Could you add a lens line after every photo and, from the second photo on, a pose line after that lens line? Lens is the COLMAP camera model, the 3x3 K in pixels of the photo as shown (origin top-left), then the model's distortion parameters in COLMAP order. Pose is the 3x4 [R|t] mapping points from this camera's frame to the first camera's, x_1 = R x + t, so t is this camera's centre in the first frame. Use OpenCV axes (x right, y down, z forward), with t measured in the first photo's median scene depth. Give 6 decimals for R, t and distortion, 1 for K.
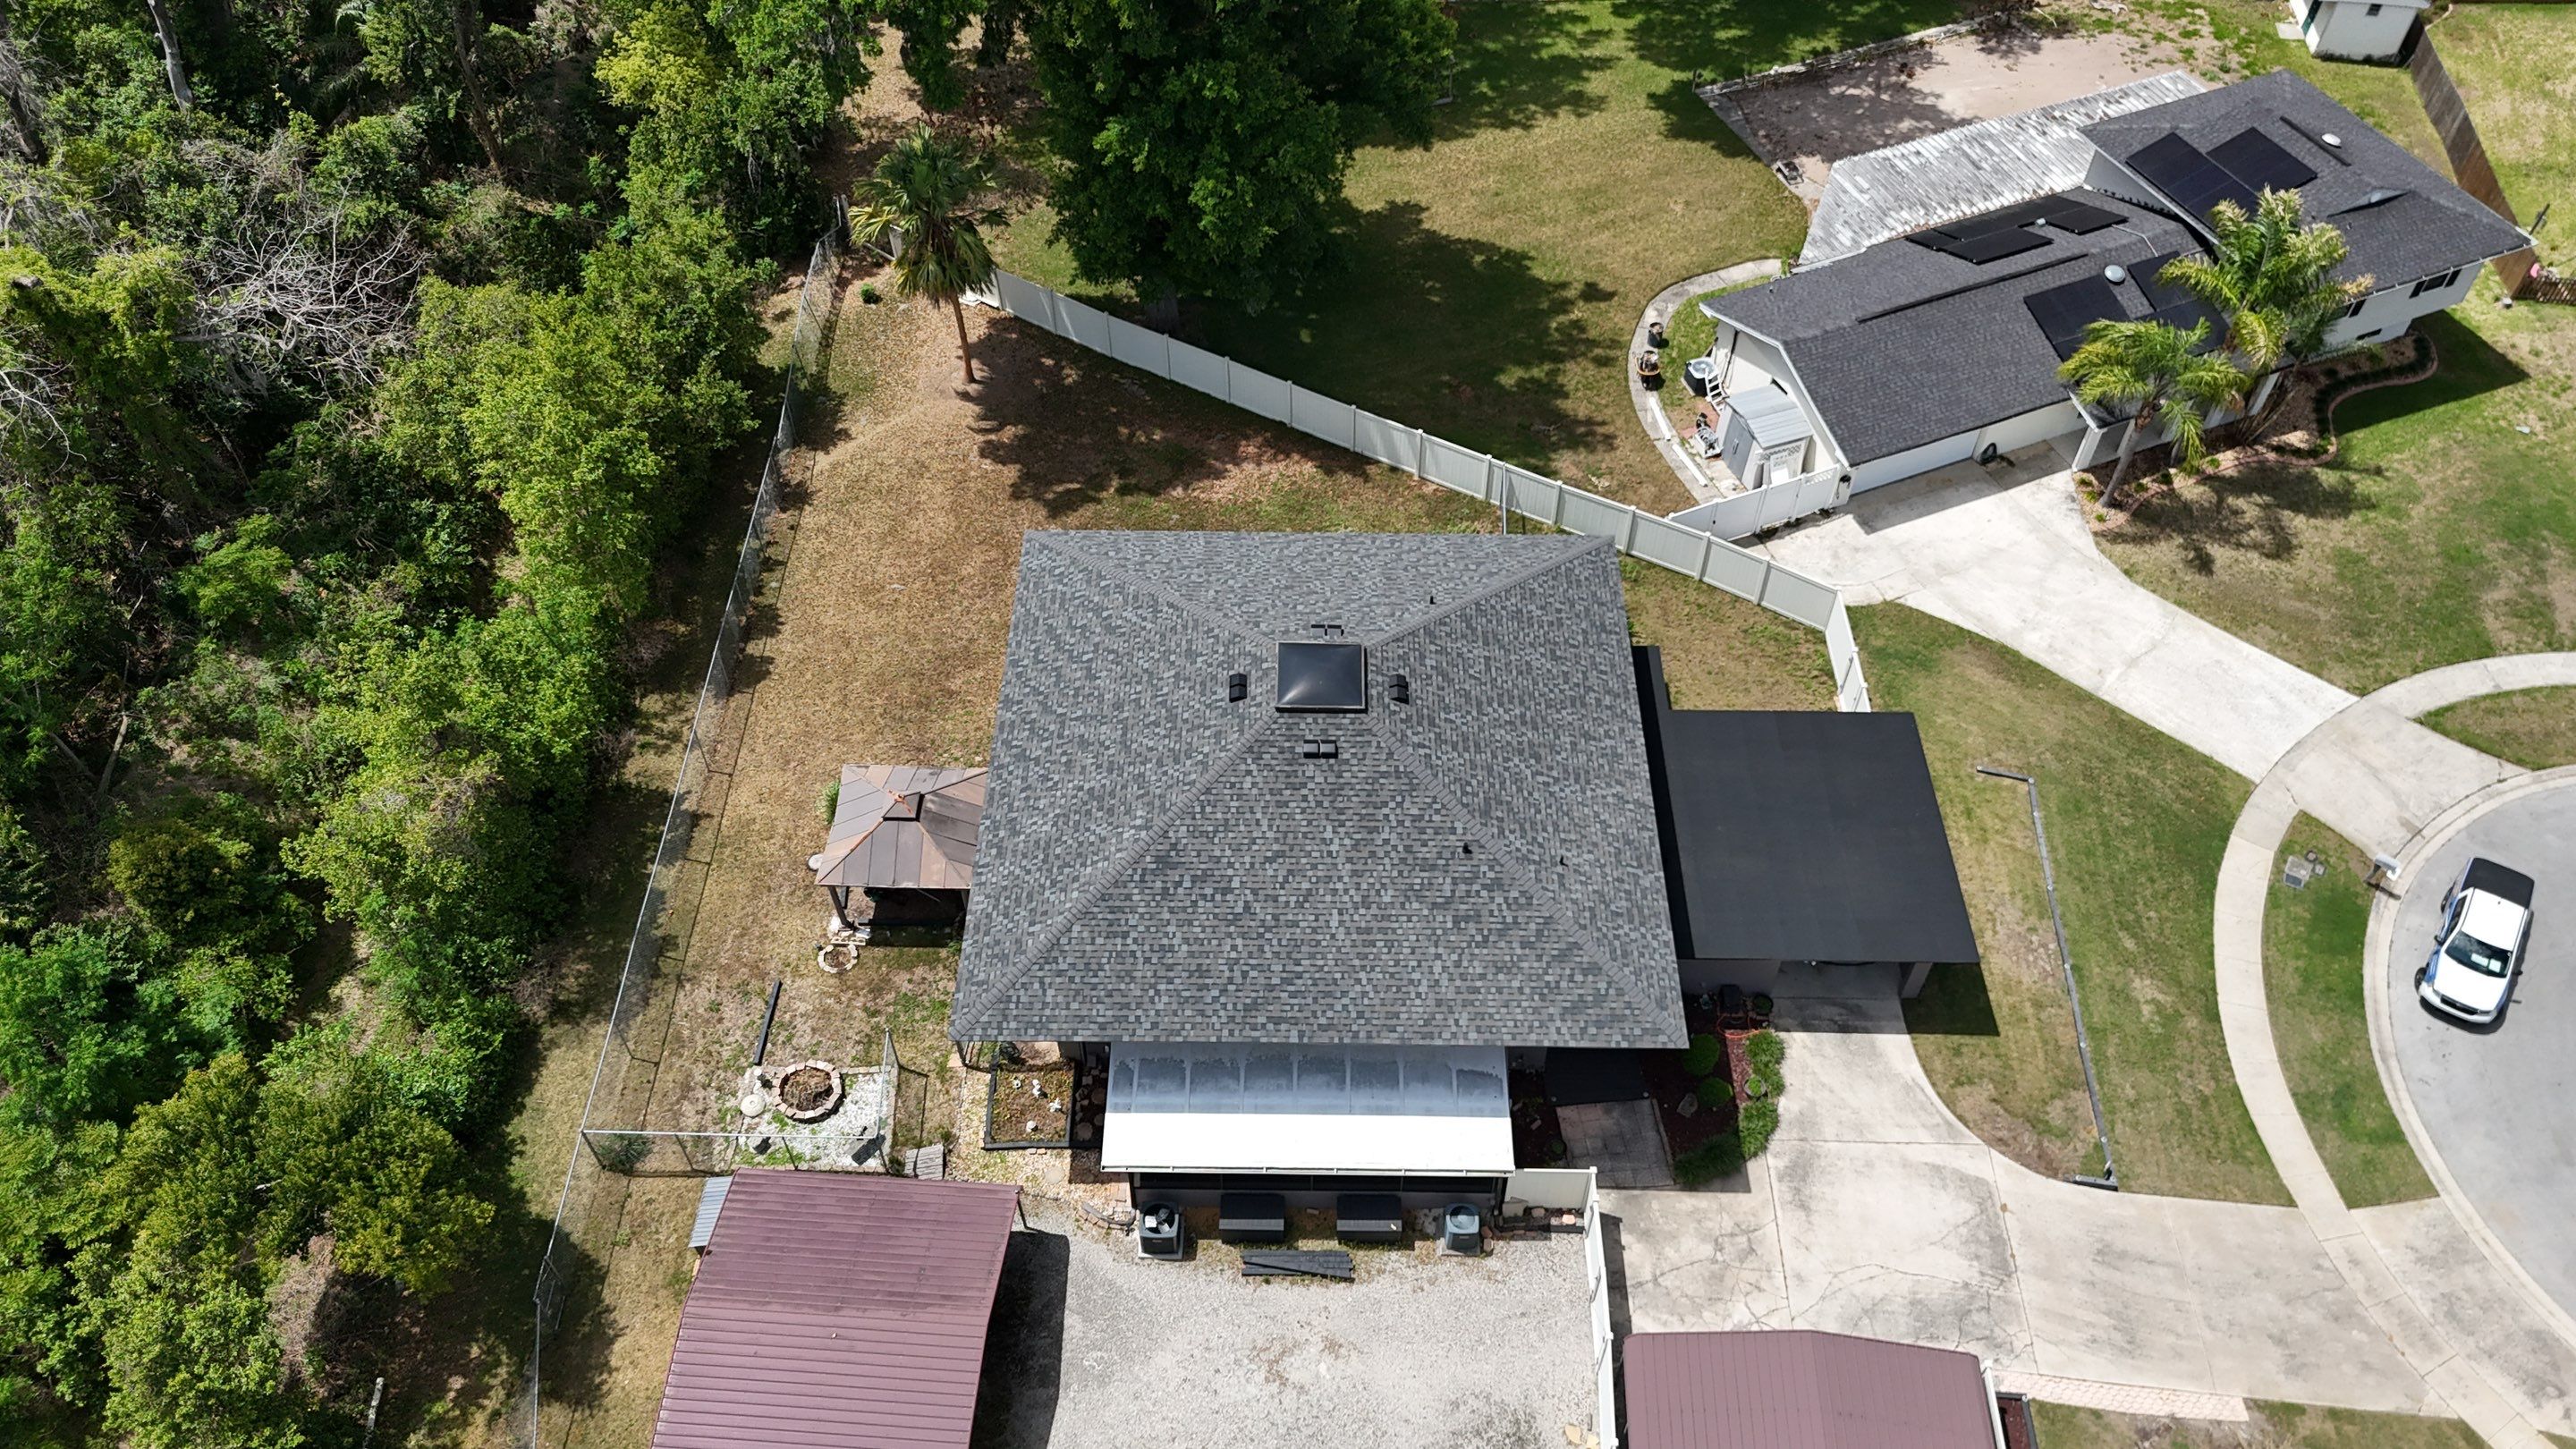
lens RADIAL K [[1888.3, 0, 1283.3], [0, 1888.3, 727.3], [0, 0, 1]] dist [0.088987, -0.103215]
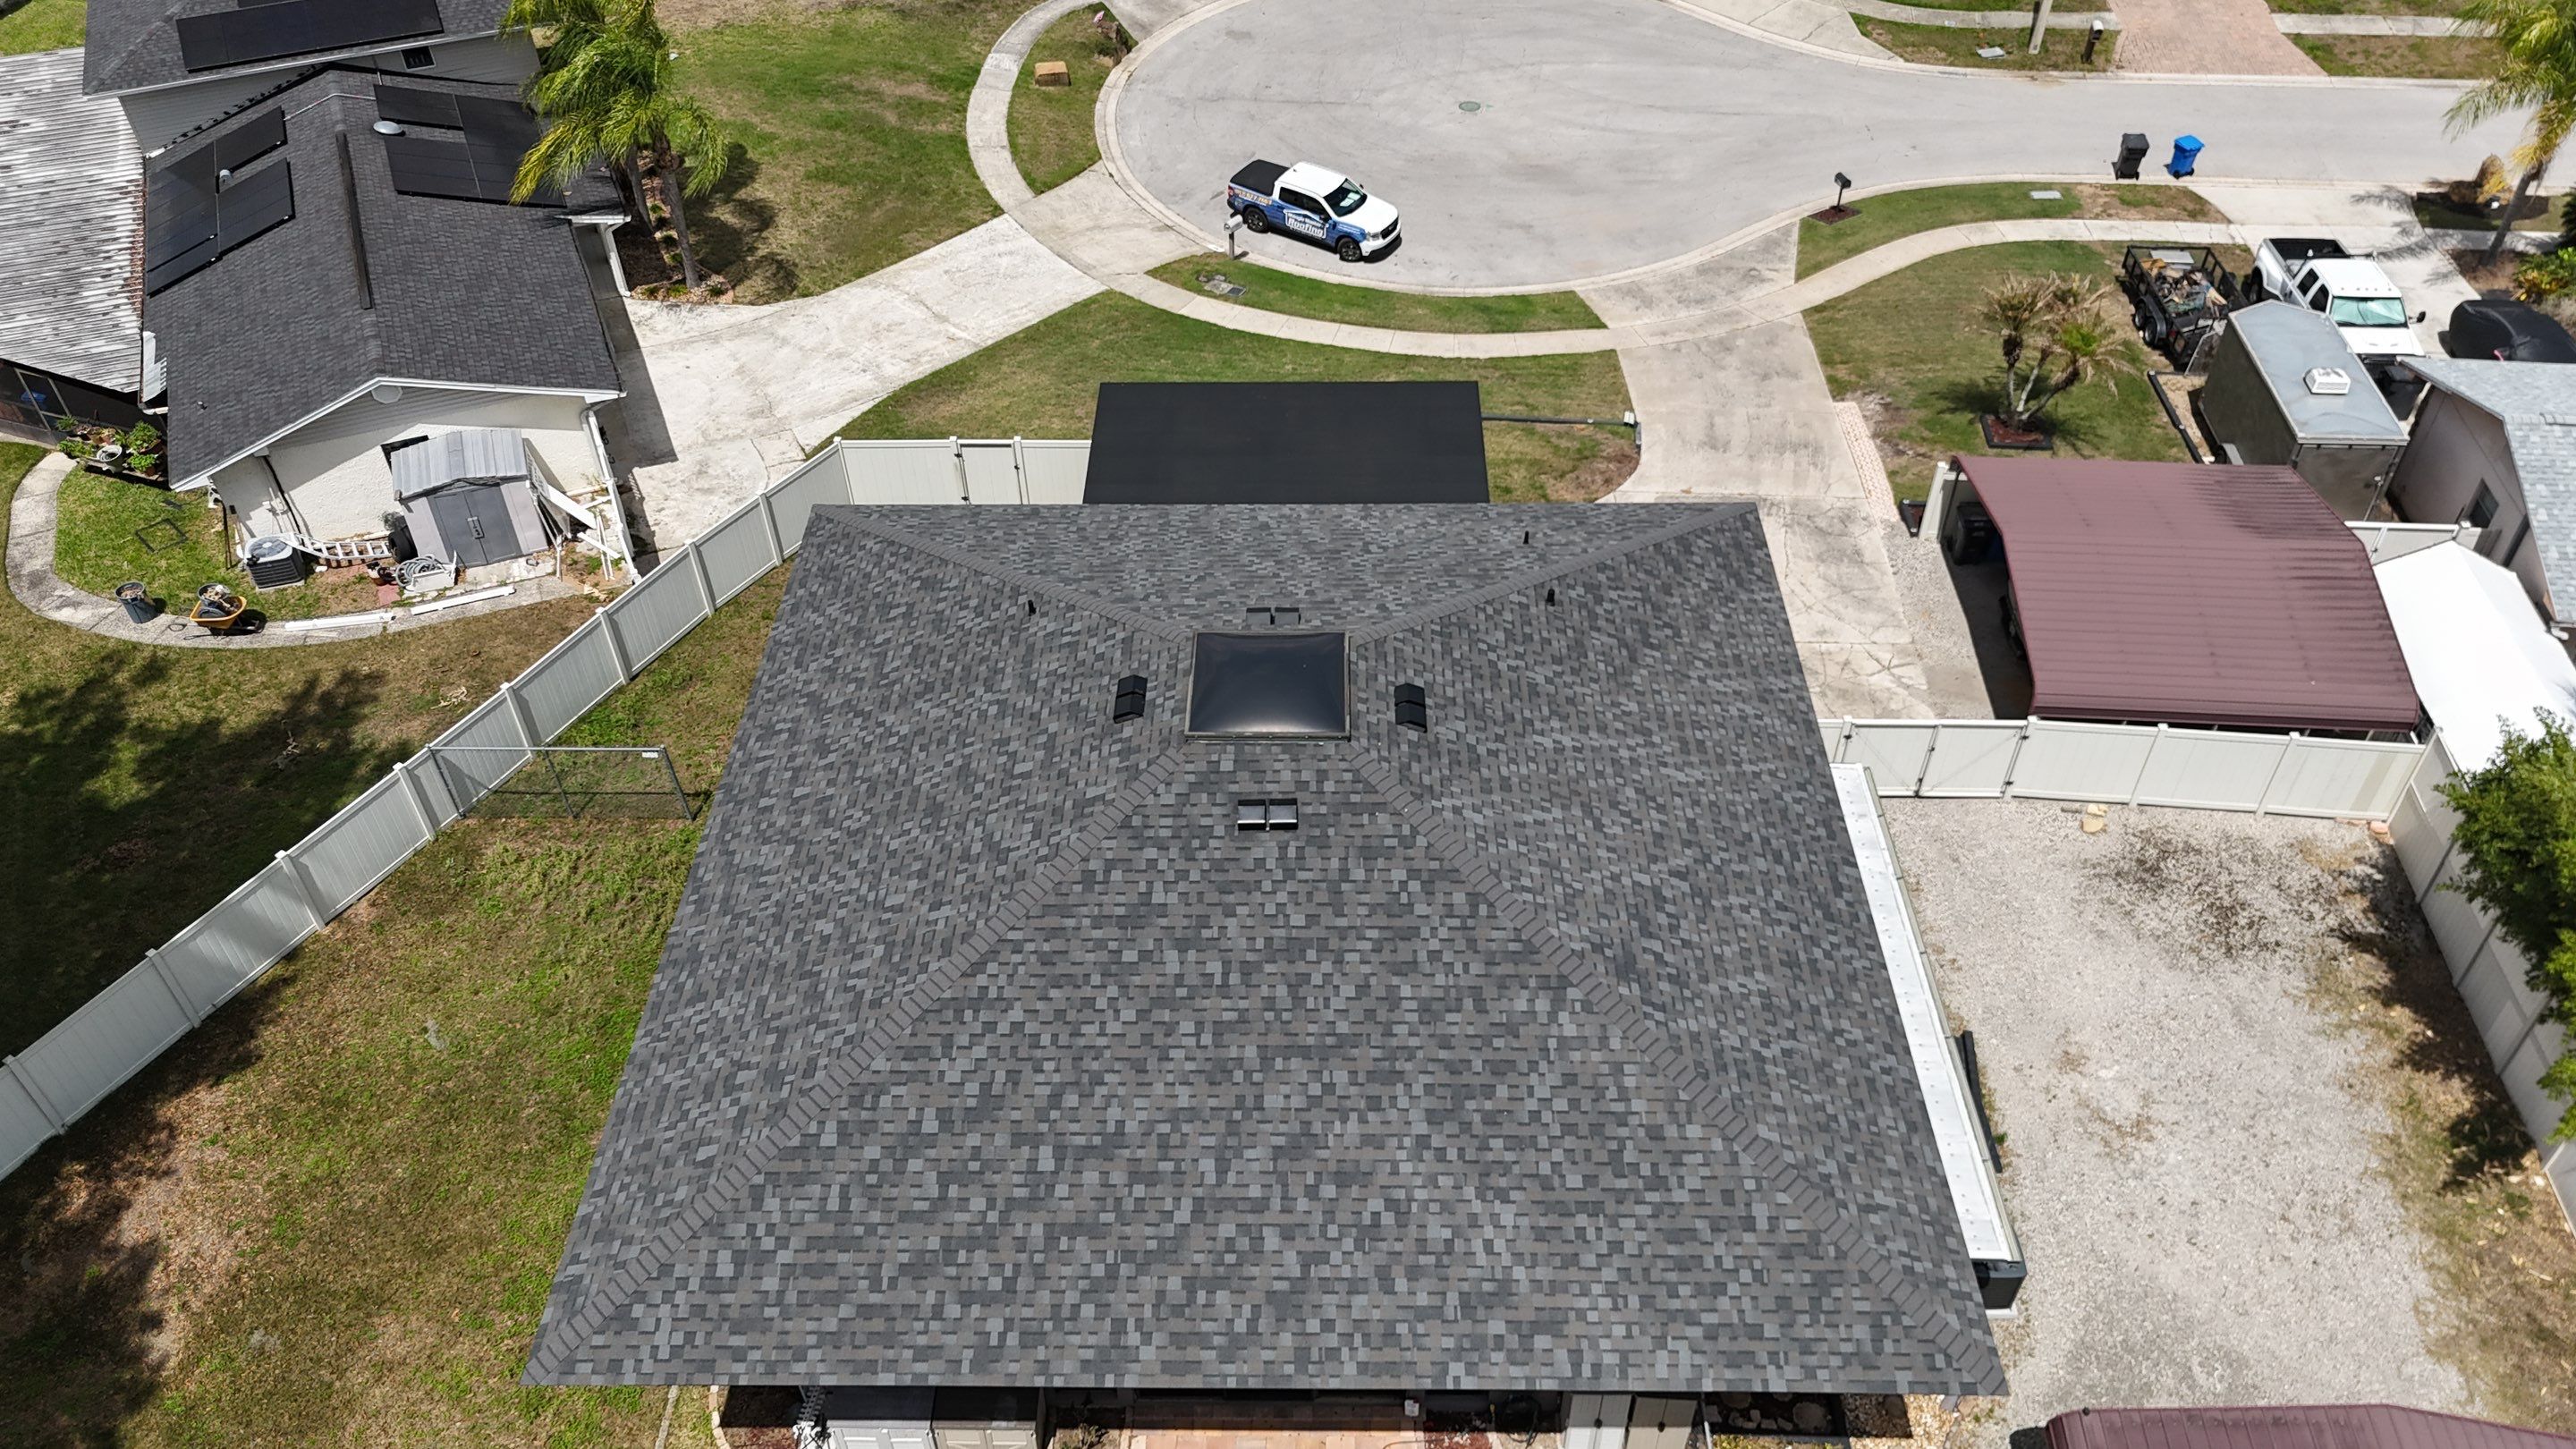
lens RADIAL K [[1888.3, 0, 1283.3], [0, 1888.3, 727.3], [0, 0, 1]] dist [0.088987, -0.103215]
pose [[0.002017, -0.682512, 0.730872, -0.377645], [0.767721, 0.469387, 0.436210, -0.248937], [-0.640781, 0.560226, 0.524926, 0.684170]]
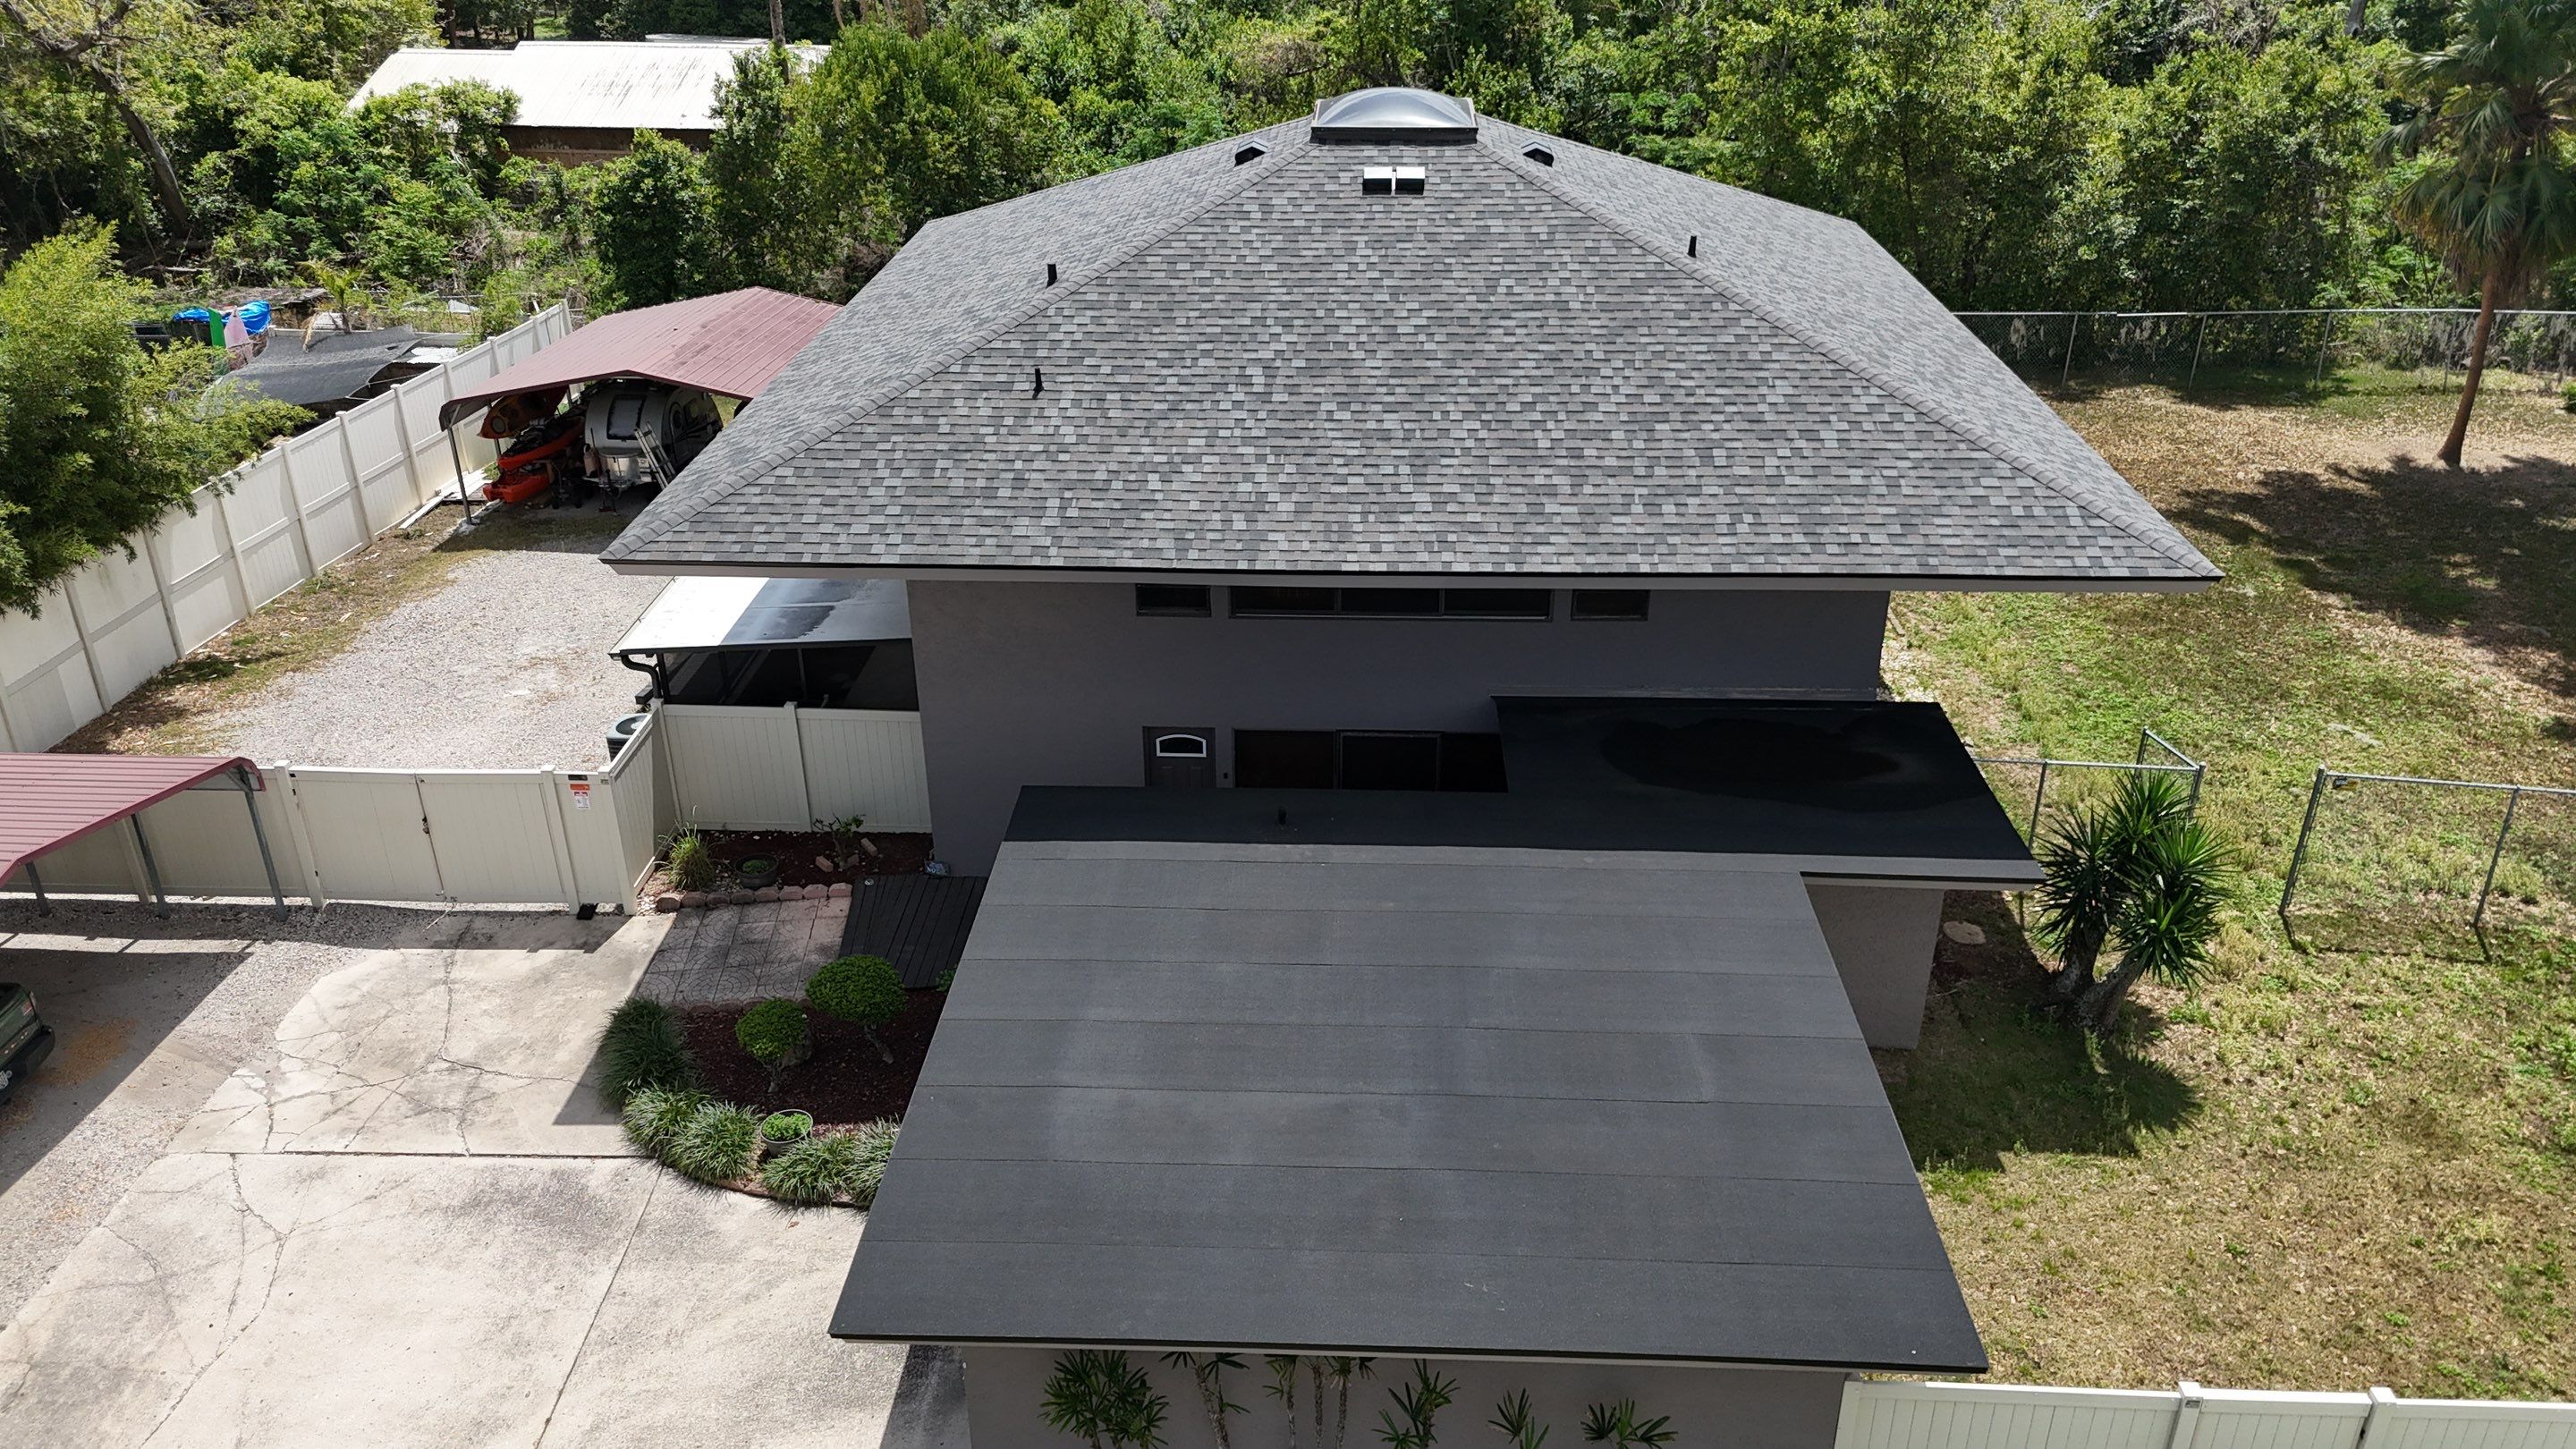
lens RADIAL K [[1888.3, 0, 1283.3], [0, 1888.3, 727.3], [0, 0, 1]] dist [0.088987, -0.103215]
pose [[-0.029034, 0.452145, -0.891472, 0.576179], [-0.753404, 0.576218, 0.316789, -0.073630], [0.656916, 0.680836, 0.323918, 0.881968]]
